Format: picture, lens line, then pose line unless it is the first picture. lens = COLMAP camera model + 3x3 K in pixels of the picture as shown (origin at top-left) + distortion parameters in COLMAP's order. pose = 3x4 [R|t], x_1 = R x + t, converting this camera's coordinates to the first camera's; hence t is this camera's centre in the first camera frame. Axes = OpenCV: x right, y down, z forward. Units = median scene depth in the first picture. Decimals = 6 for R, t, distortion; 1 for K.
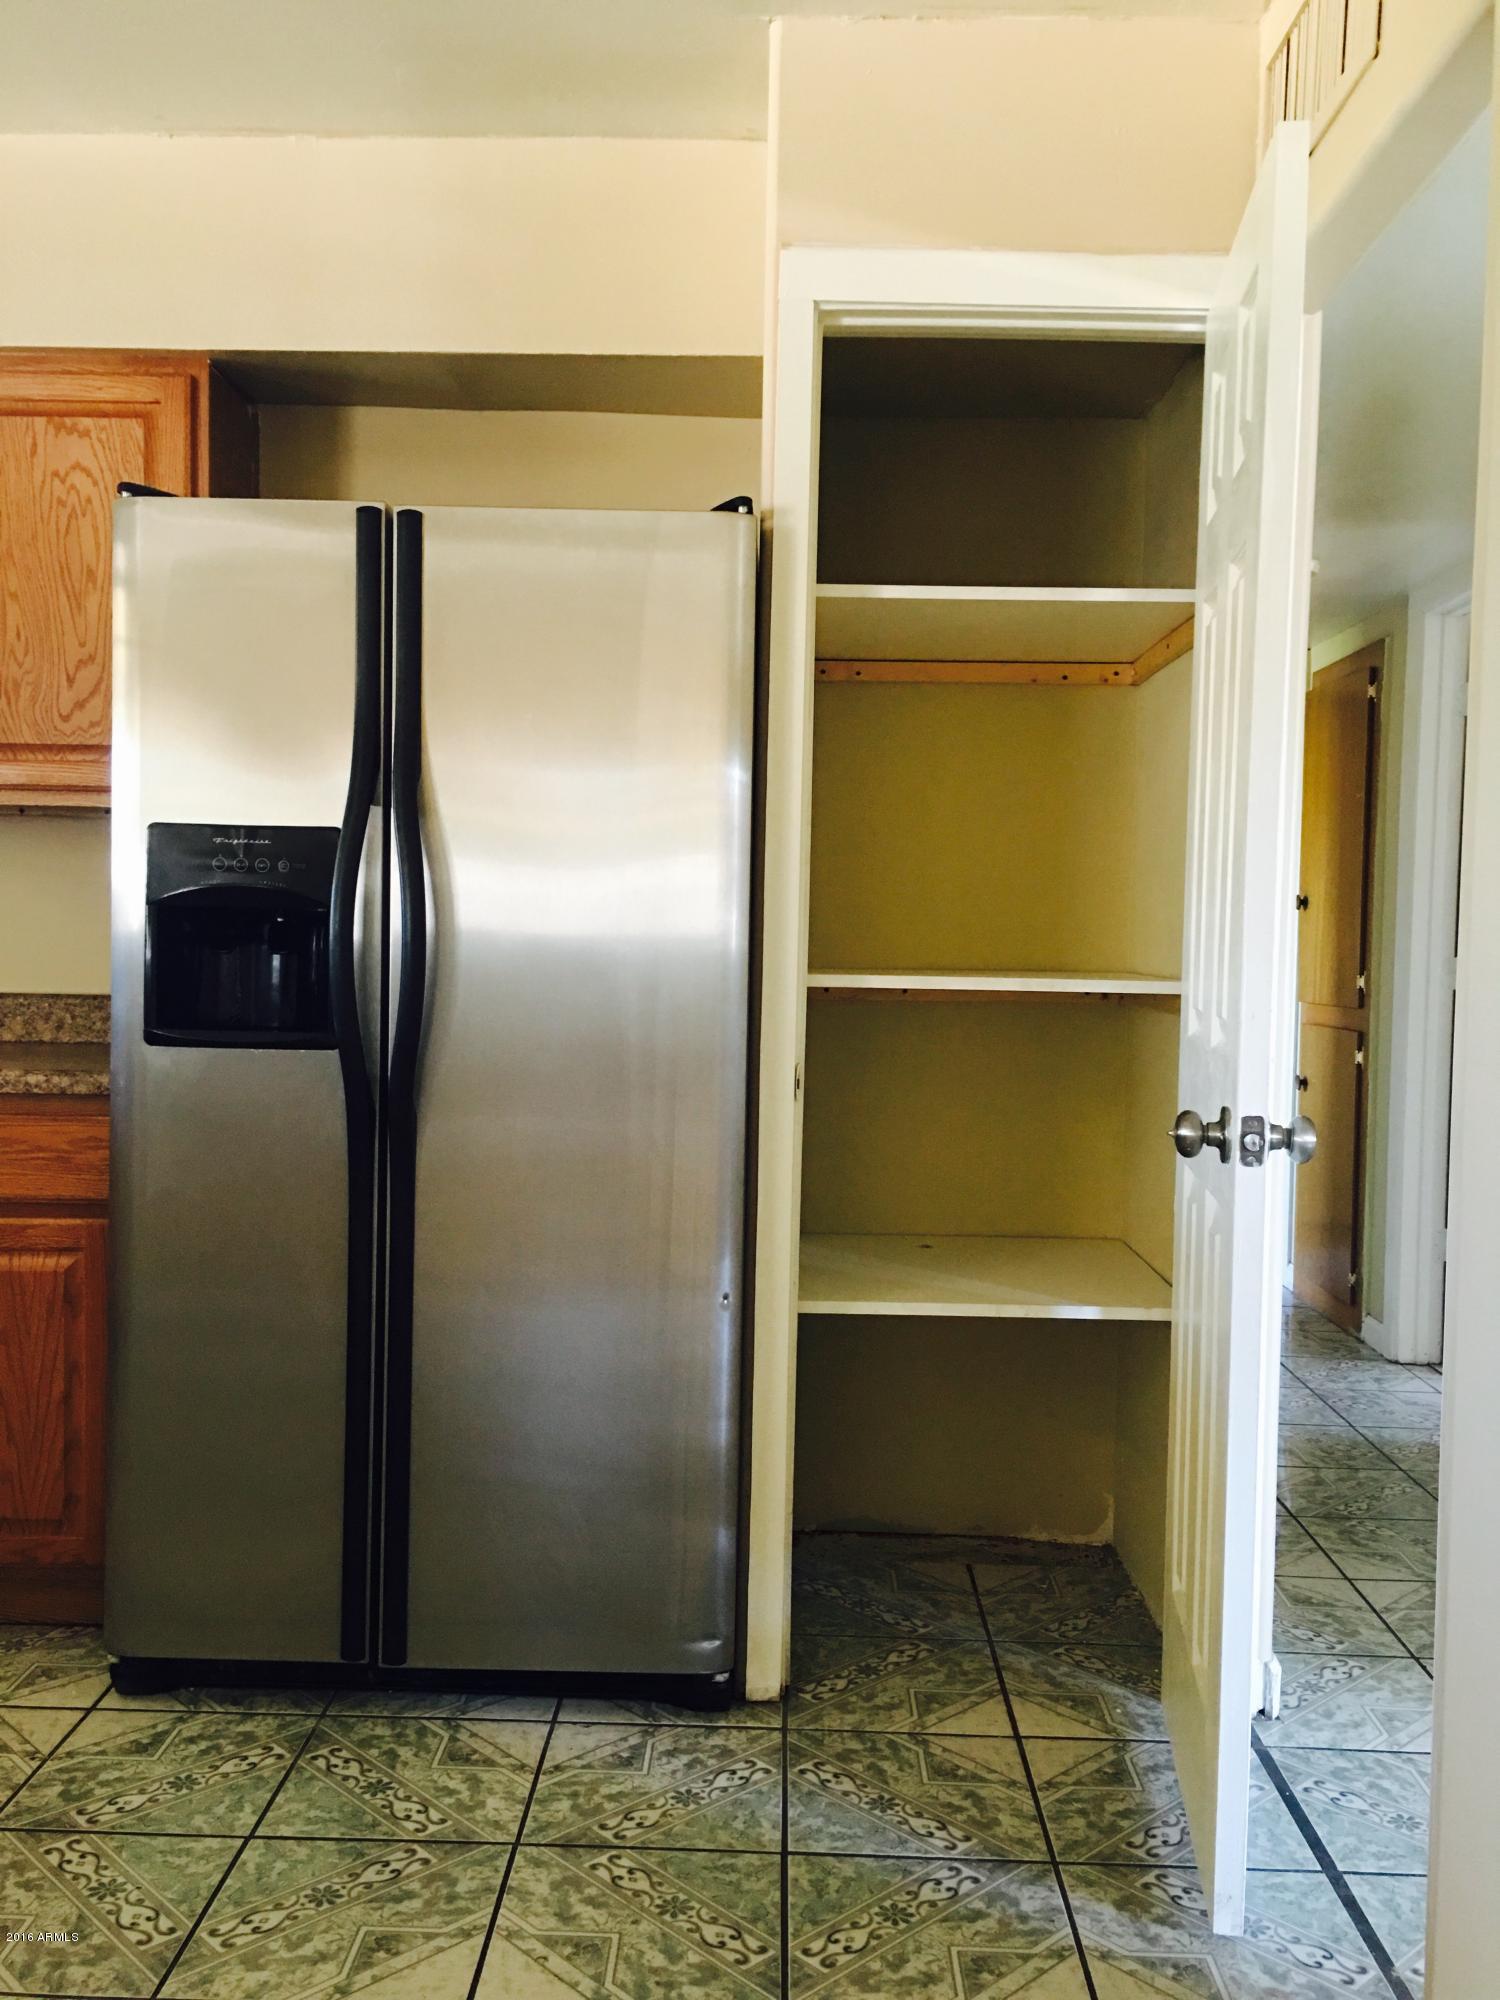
lens RADIAL K [[1698.6, 0, 752.5], [0, 1698.6, 997.8], [0, 0, 1]] dist [0.012003, -0.011056]
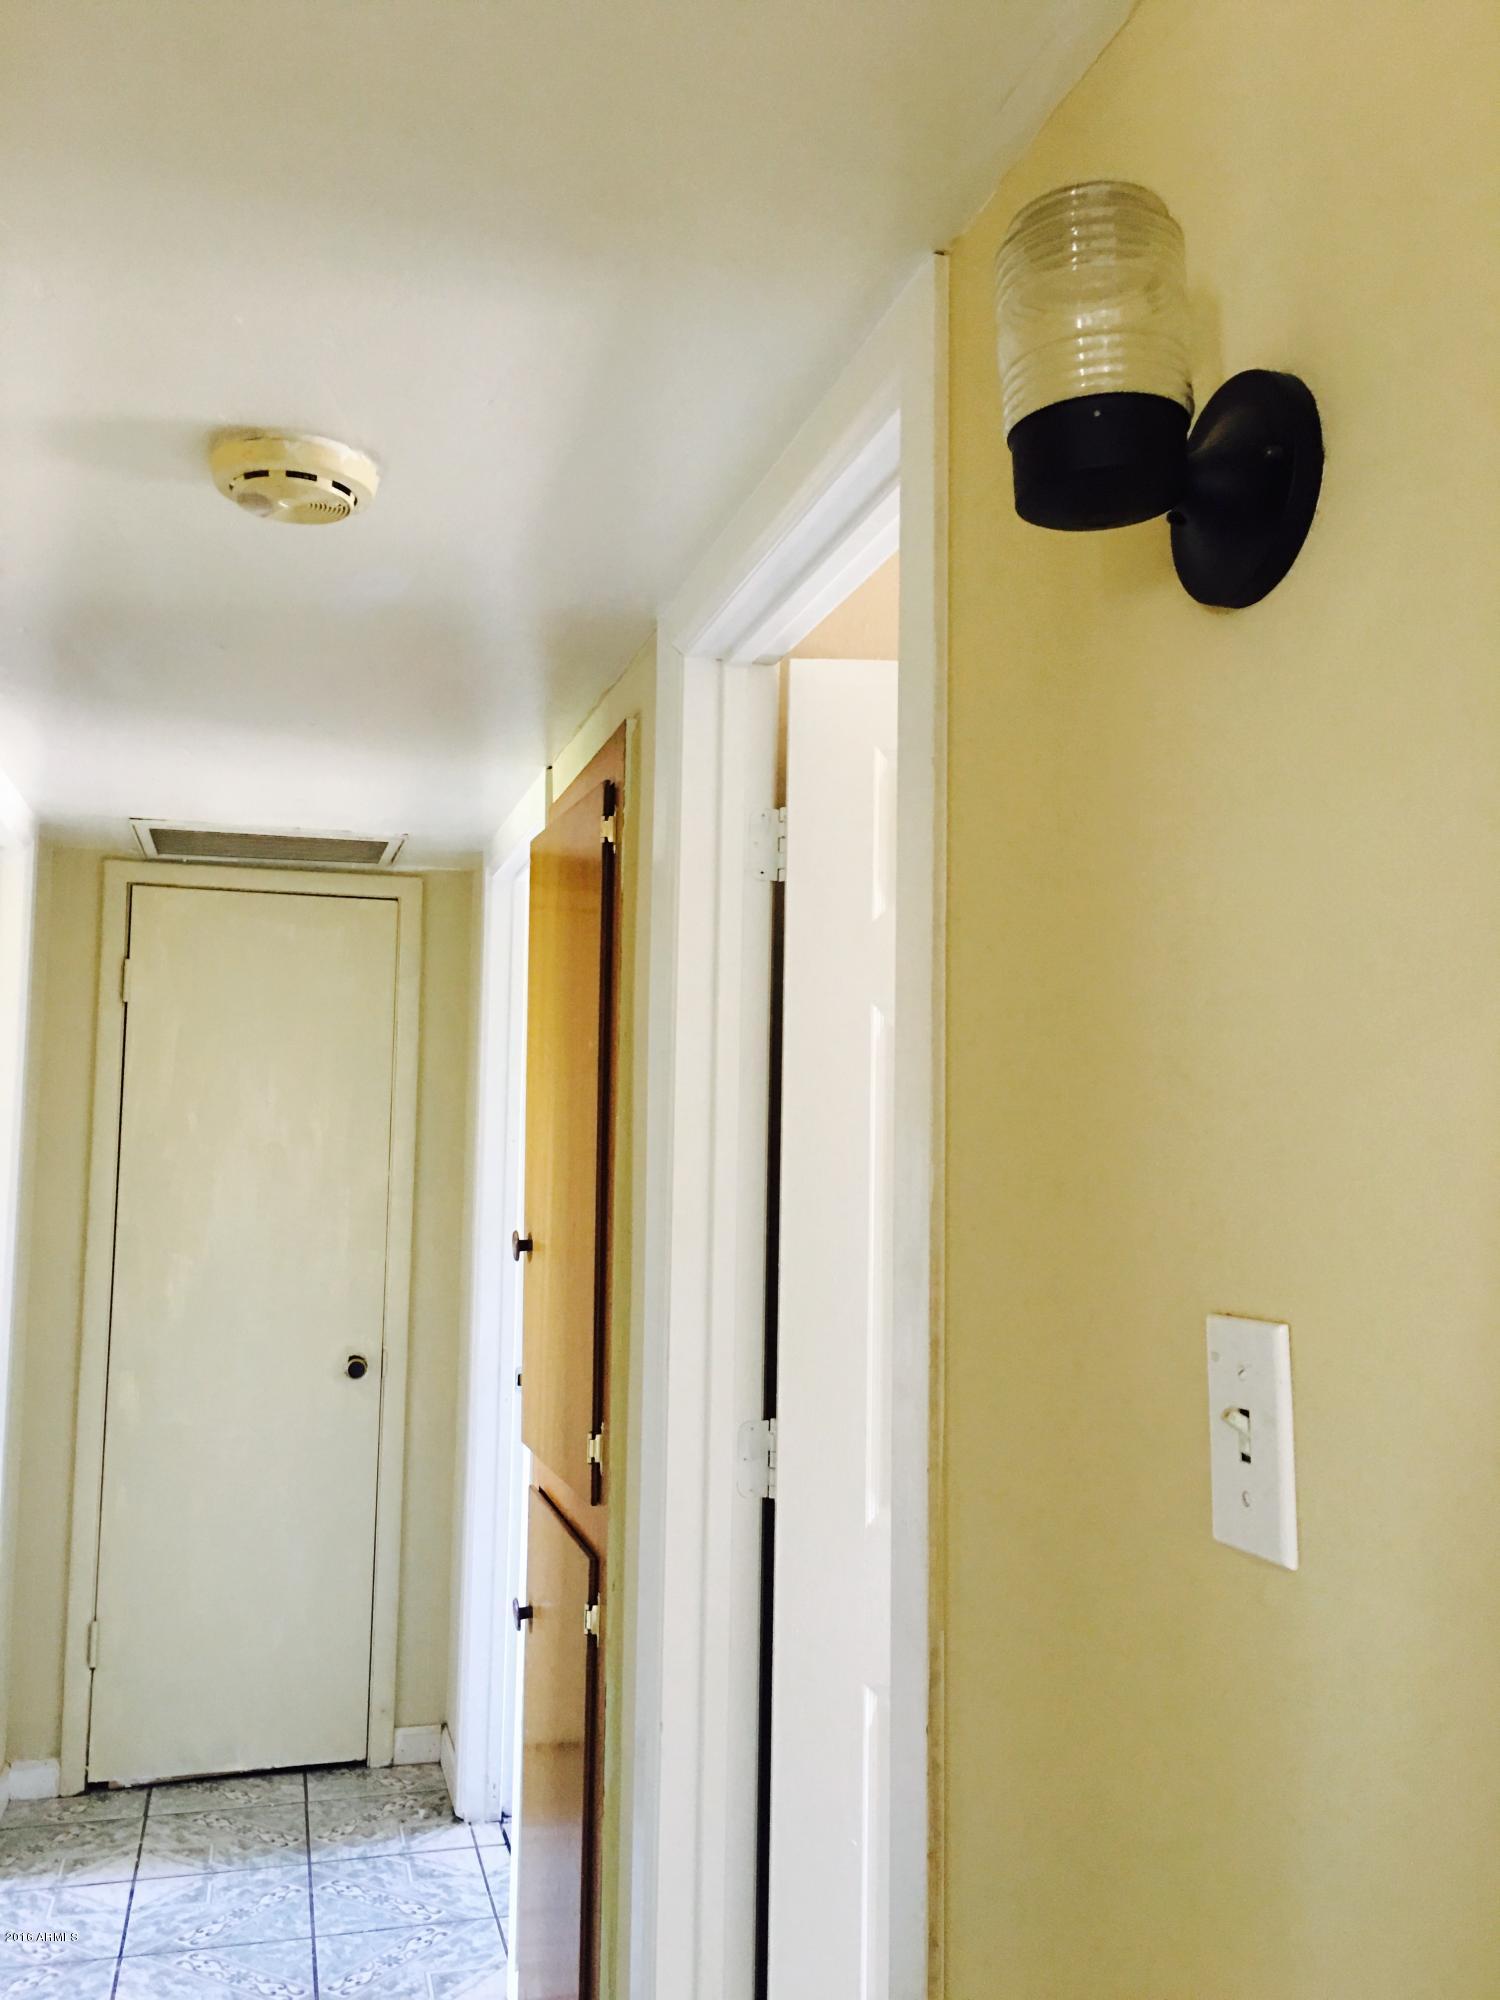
lens RADIAL K [[1698.6, 0, 755.3], [0, 1698.6, 1003.9], [0, 0, 1]] dist [0.012003, -0.011056]
pose [[0.956543, 0.012899, 0.291305, -0.054144], [0.019010, 0.994137, -0.106444, -0.133357], [-0.290971, 0.107356, 0.950690, -0.588462]]
